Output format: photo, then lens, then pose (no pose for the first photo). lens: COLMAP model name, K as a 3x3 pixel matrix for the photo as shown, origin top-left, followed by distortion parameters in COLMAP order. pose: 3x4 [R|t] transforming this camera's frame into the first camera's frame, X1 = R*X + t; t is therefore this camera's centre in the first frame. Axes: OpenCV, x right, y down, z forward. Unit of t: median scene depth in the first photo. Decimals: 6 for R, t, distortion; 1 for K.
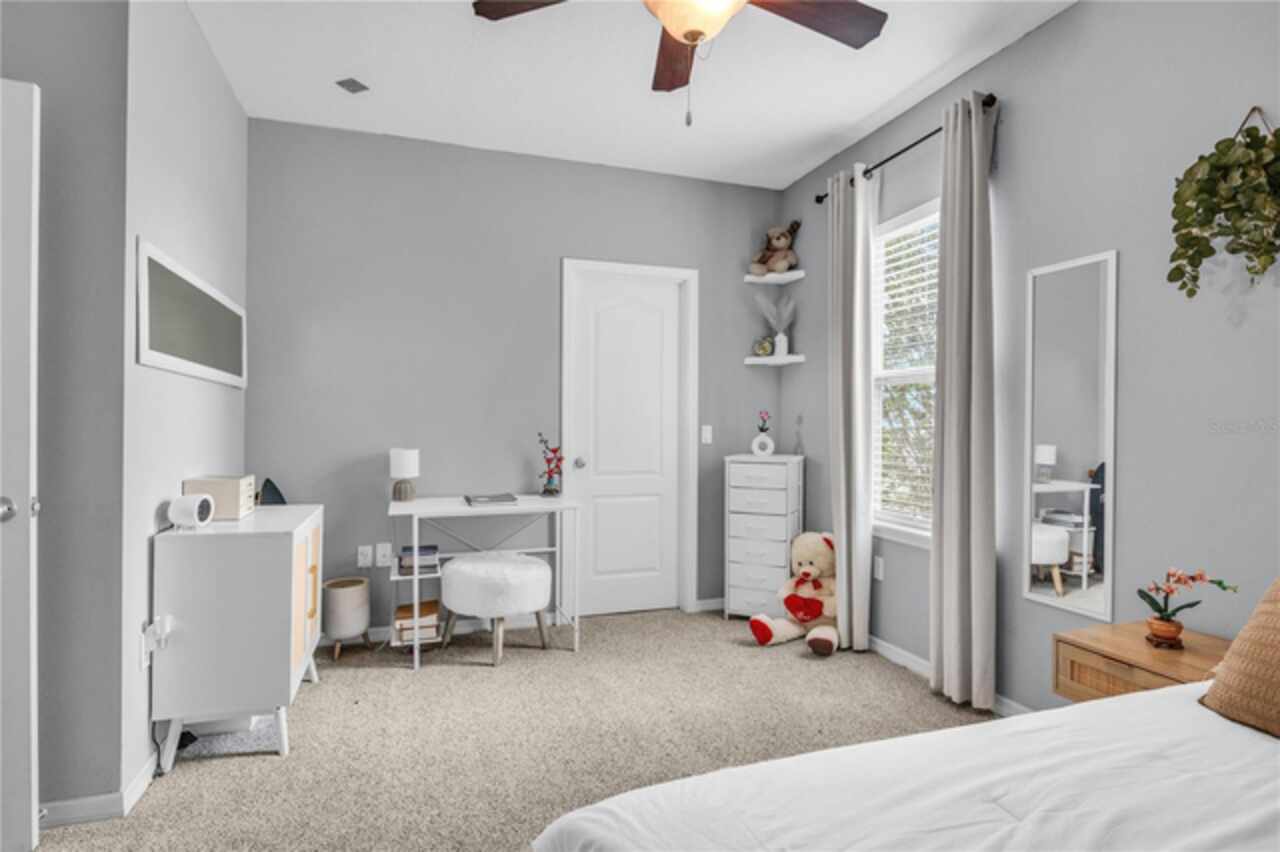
lens RADIAL K [[674.3, 0, 638.8], [0, 674.3, 424.8], [0, 0, 1]] dist [-0.001114, 0.000207]
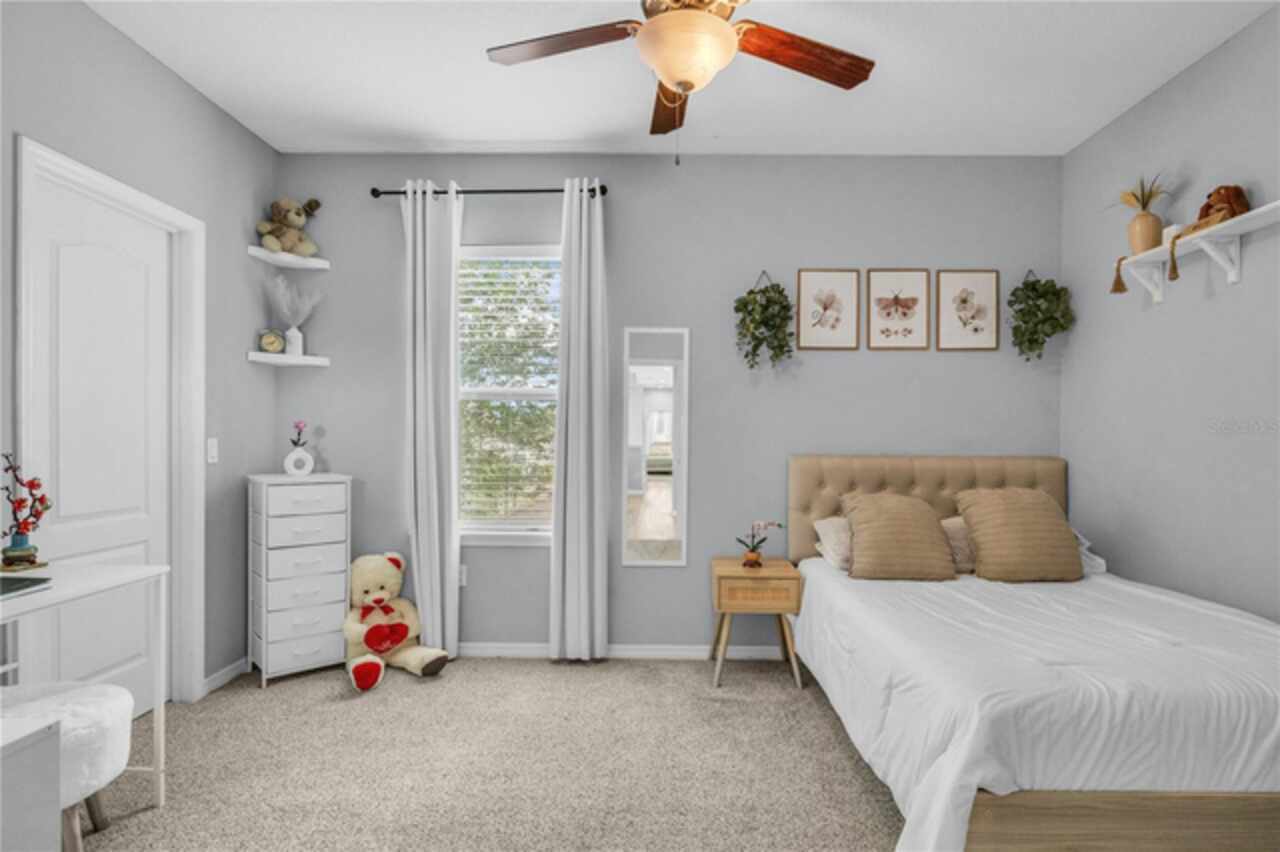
lens RADIAL K [[674.3, 0, 643.2], [0, 674.3, 446.8], [0, 0, 1]] dist [-0.001114, 0.000207]
pose [[0.326797, -0.012470, 0.945012, -0.473101], [-0.005358, 0.999872, 0.015047, -0.003762], [-0.945080, -0.009981, 0.326688, 0.342411]]
